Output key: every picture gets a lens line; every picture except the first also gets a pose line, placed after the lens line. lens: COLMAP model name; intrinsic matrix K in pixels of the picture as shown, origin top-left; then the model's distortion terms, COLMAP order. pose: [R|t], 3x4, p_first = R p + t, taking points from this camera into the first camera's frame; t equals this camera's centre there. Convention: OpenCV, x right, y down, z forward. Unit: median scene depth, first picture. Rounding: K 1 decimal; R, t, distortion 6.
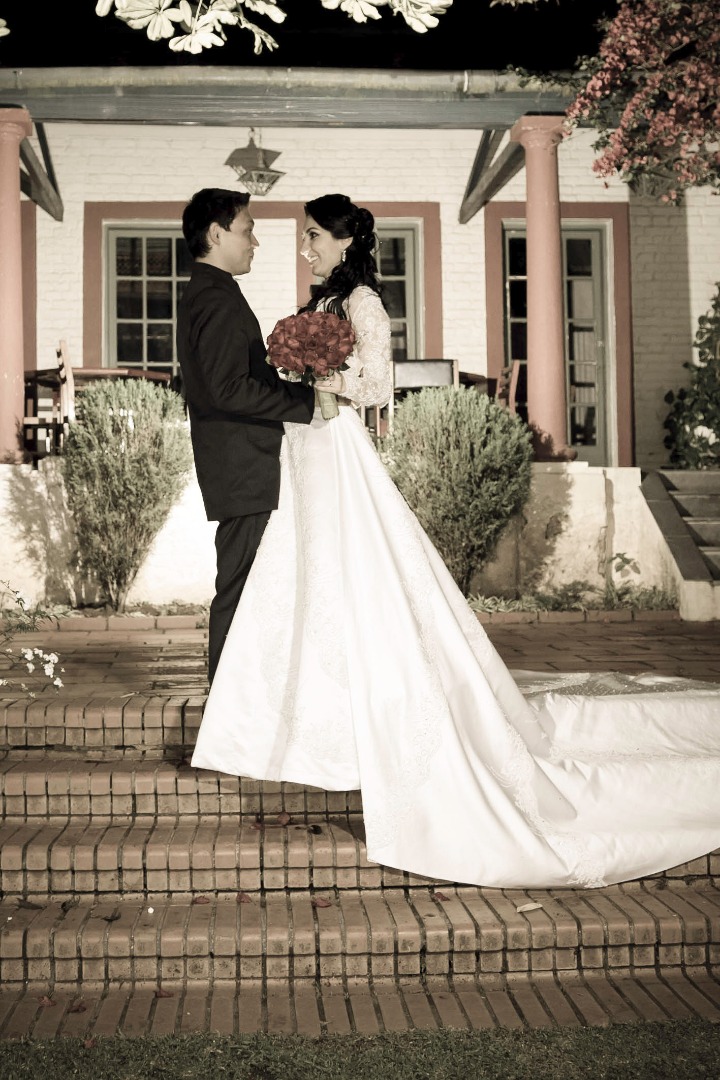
lens RADIAL K [[1220.2, 0, 359.9], [0, 1220.2, 539.0], [0, 0, 1]] dist [-0.009251, 0.000000]
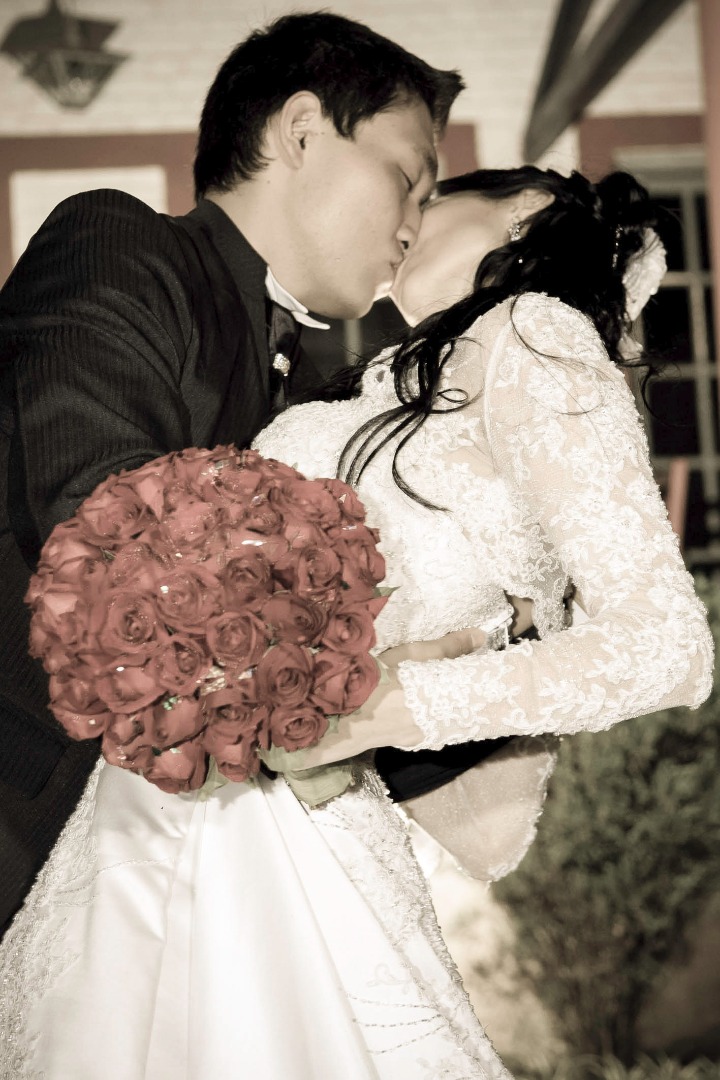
lens RADIAL K [[2313.7, 0, 359.8], [0, 2313.7, 540.2], [0, 0, 1]] dist [-0.020033, 0.000000]
pose [[0.998600, -0.036954, 0.037859, -0.022283], [0.040925, 0.993074, -0.110133, -0.042061], [-0.033527, 0.111529, 0.993196, 0.244467]]
